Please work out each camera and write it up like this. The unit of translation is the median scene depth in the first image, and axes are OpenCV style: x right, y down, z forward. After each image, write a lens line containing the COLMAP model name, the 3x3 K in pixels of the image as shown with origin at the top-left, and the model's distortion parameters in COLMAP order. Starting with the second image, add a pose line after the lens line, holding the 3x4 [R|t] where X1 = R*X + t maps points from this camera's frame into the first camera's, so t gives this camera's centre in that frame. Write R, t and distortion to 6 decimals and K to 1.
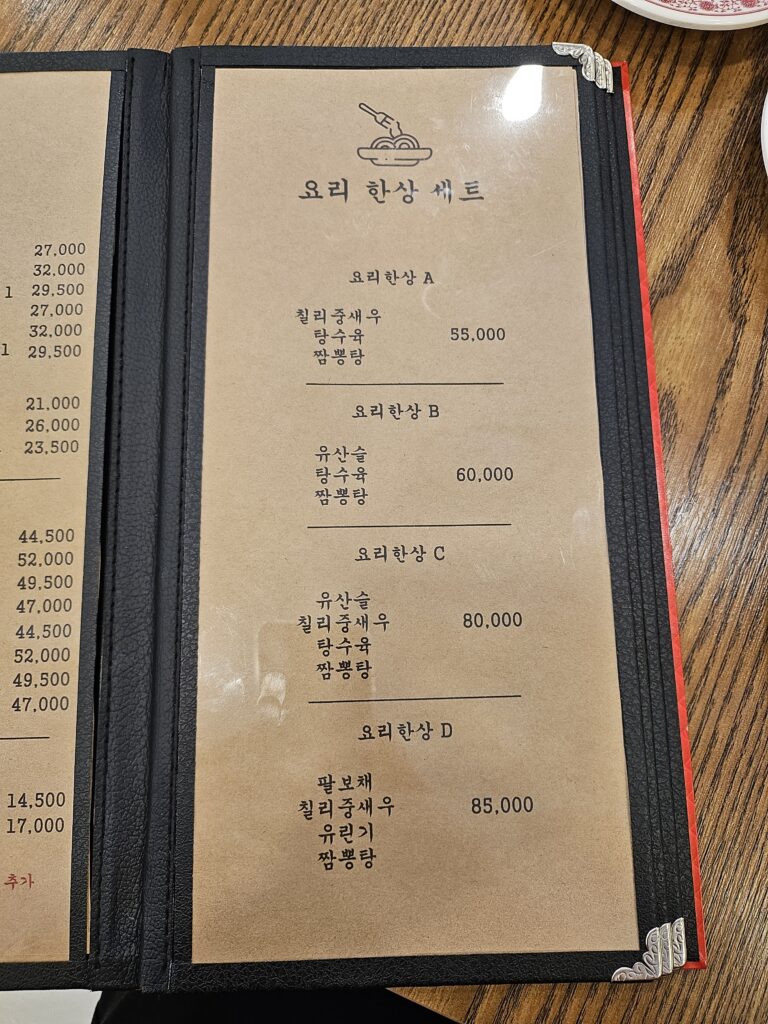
lens RADIAL K [[709.2, 0, 384.0], [0, 709.2, 512.0], [0, 0, 1]] dist [0.016731, -0.041123]
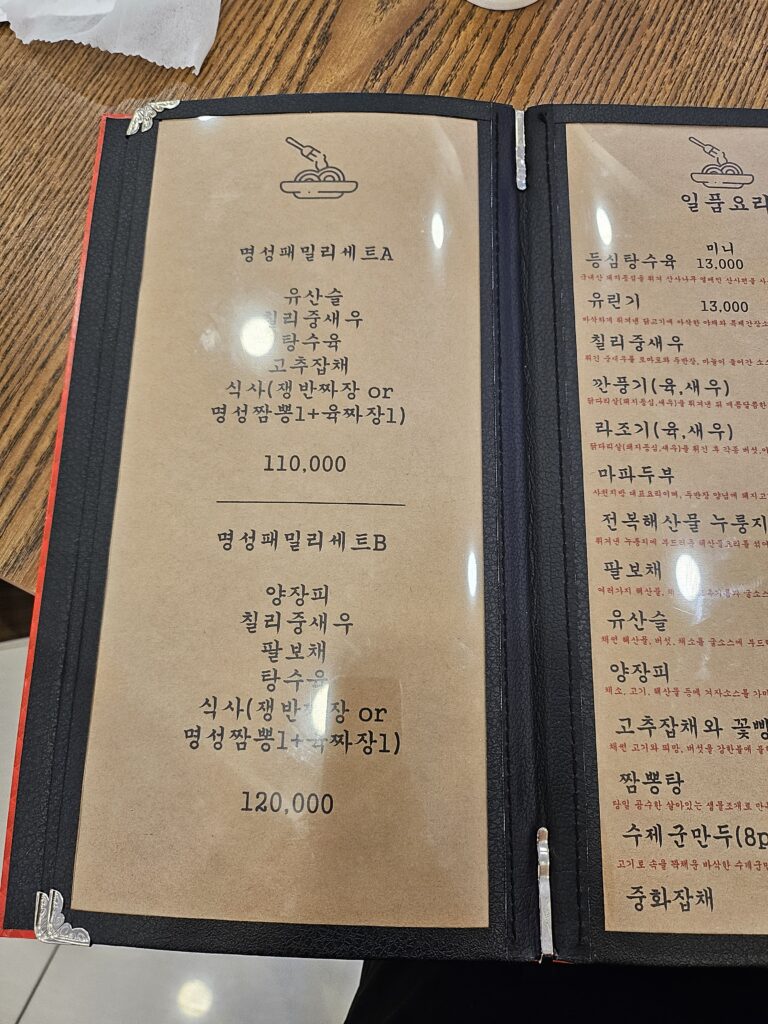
lens RADIAL K [[709.2, 0, 384.0], [0, 709.2, 512.0], [0, 0, 1]] dist [0.016731, -0.041123]
pose [[0.998768, 0.017315, -0.046512, -0.493416], [-0.020889, 0.996775, -0.077484, 0.093985], [0.045020, 0.078360, 0.995908, -0.089852]]
